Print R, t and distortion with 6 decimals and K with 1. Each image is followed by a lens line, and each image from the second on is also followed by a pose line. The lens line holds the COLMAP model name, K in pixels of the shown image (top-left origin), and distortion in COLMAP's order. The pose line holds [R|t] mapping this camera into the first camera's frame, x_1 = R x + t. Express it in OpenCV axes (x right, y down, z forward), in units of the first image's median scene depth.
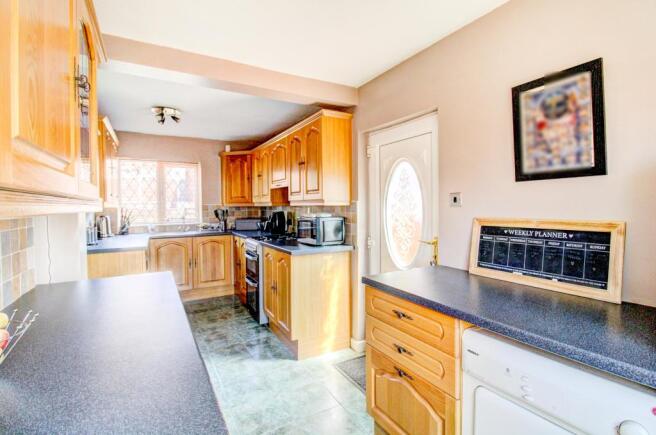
lens RADIAL K [[307.3, 0, 332.8], [0, 307.3, 214.3], [0, 0, 1]] dist [0.001251, -0.001373]
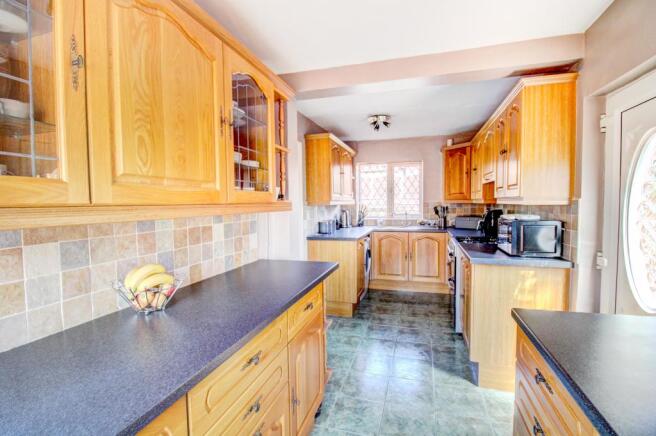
lens RADIAL K [[307.3, 0, 332.9], [0, 307.3, 217.9], [0, 0, 1]] dist [0.001251, -0.001373]
pose [[0.692557, 0.037913, -0.720366, 0.147236], [-0.015385, 0.999167, 0.037794, -0.013271], [0.721199, -0.015092, 0.692564, 0.090755]]
